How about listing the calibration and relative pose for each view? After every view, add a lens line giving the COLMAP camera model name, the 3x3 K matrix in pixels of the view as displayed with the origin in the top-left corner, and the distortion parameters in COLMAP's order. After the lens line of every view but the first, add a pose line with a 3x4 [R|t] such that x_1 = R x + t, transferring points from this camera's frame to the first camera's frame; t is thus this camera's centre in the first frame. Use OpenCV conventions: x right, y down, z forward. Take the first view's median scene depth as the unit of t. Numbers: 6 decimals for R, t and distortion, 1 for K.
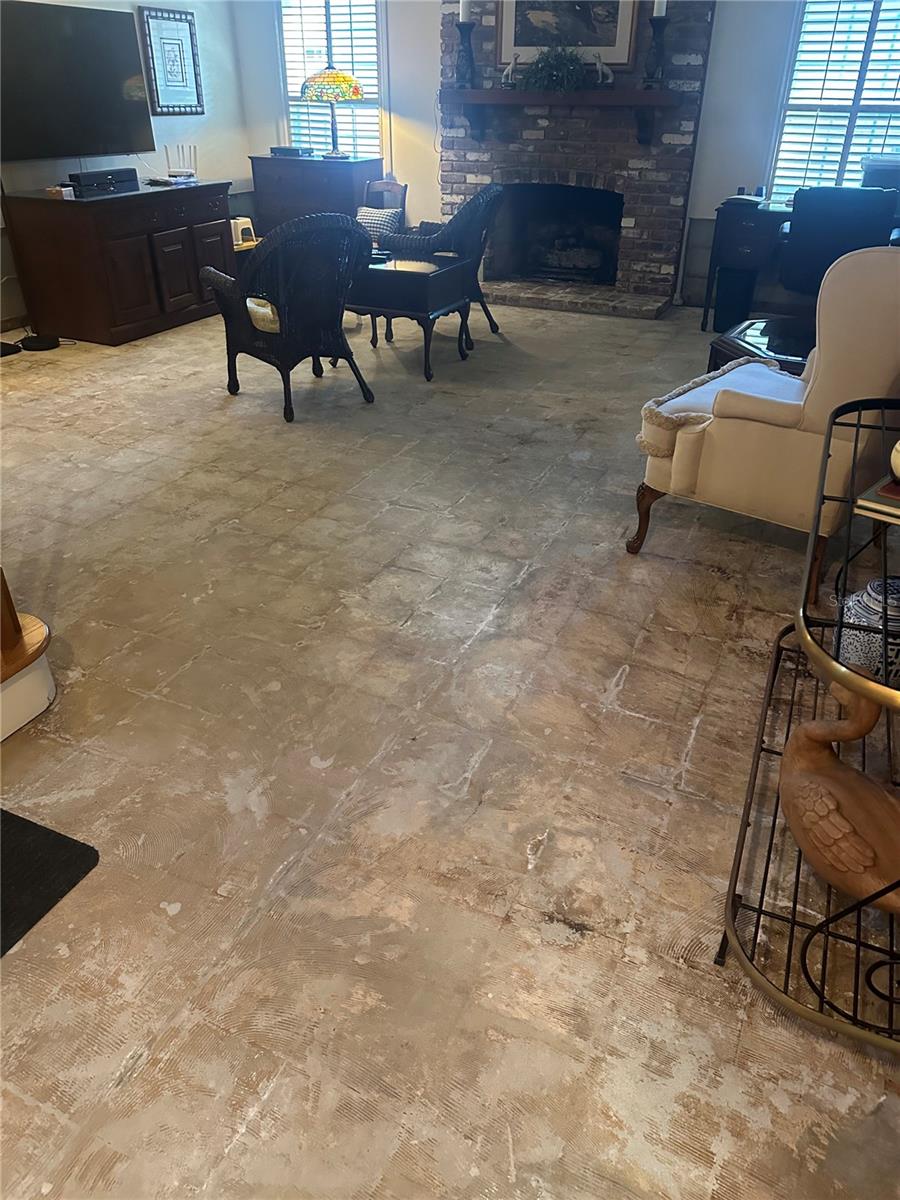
lens RADIAL K [[853.5, 0, 447.2], [0, 853.5, 600.6], [0, 0, 1]] dist [0.046251, -0.050203]
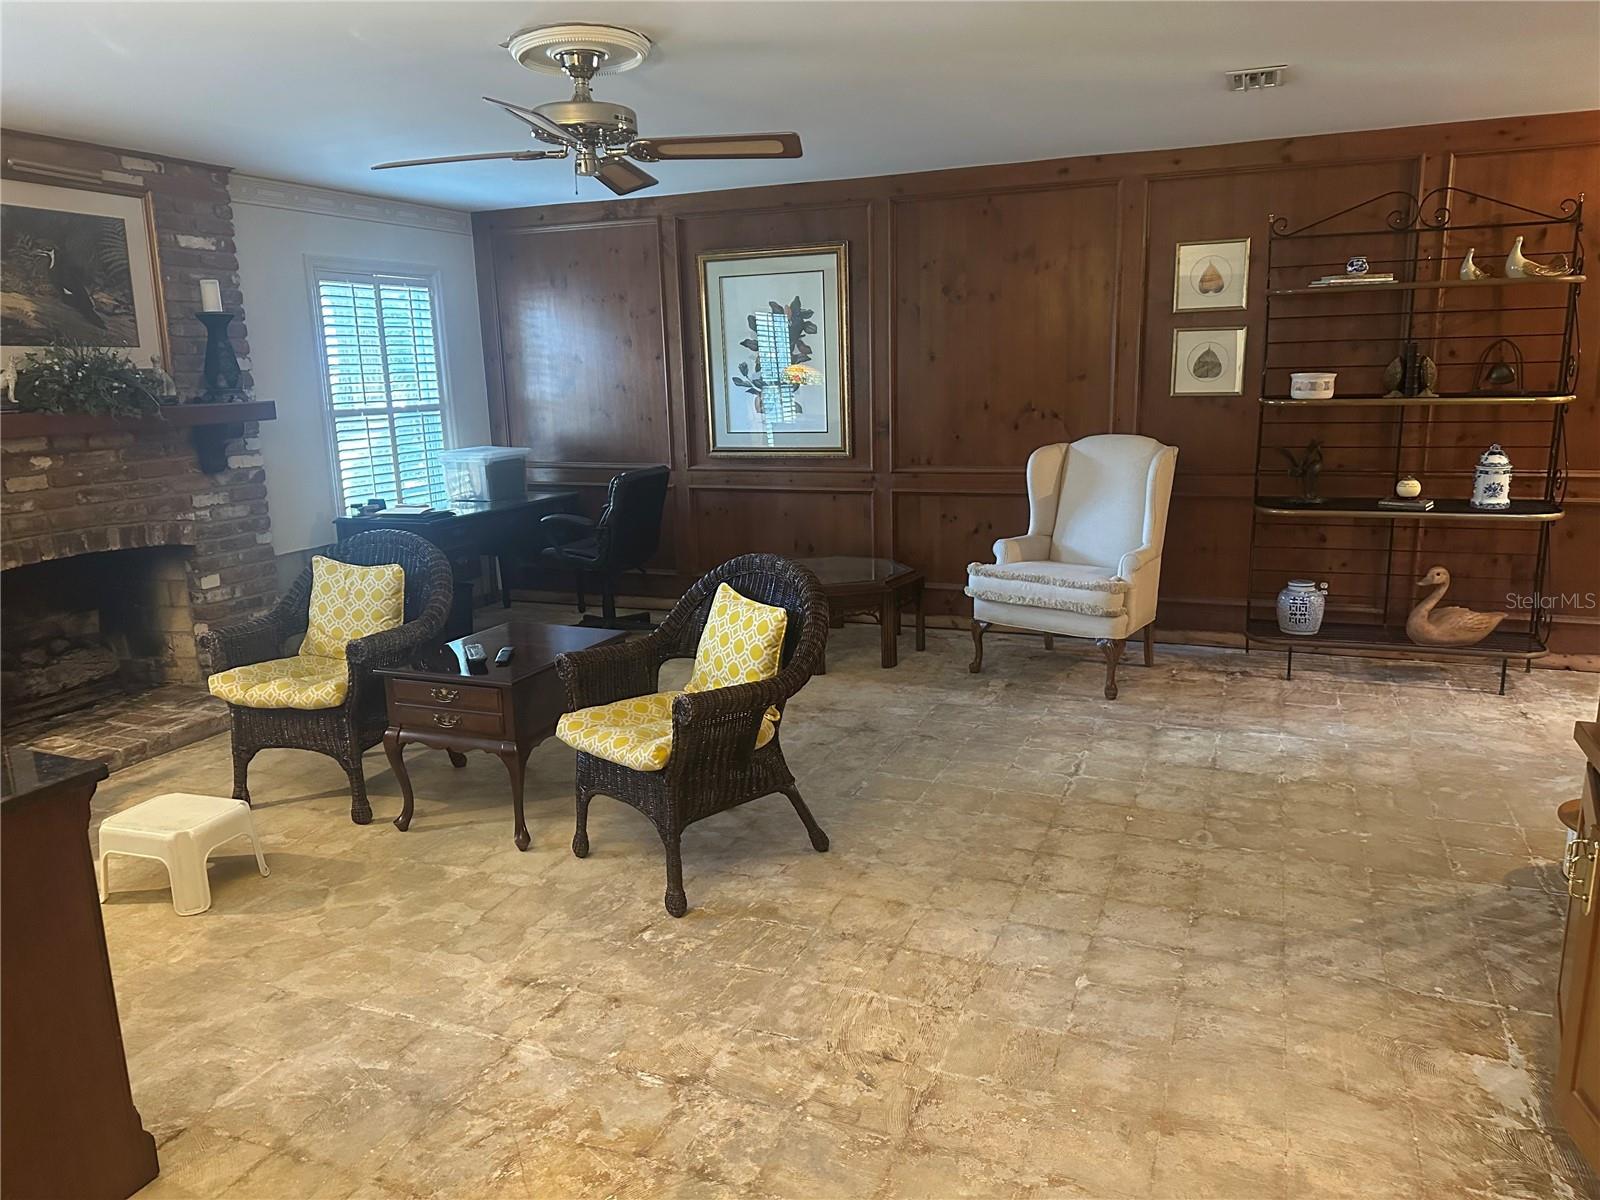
lens RADIAL K [[1138.0, 0, 788.8], [0, 1138.0, 596.3], [0, 0, 1]] dist [0.046251, -0.050203]
pose [[-0.049624, -0.202905, 0.977940, -1.010124], [0.536894, 0.820224, 0.197426, -0.567540], [-0.842189, 0.534847, 0.068236, 0.899815]]
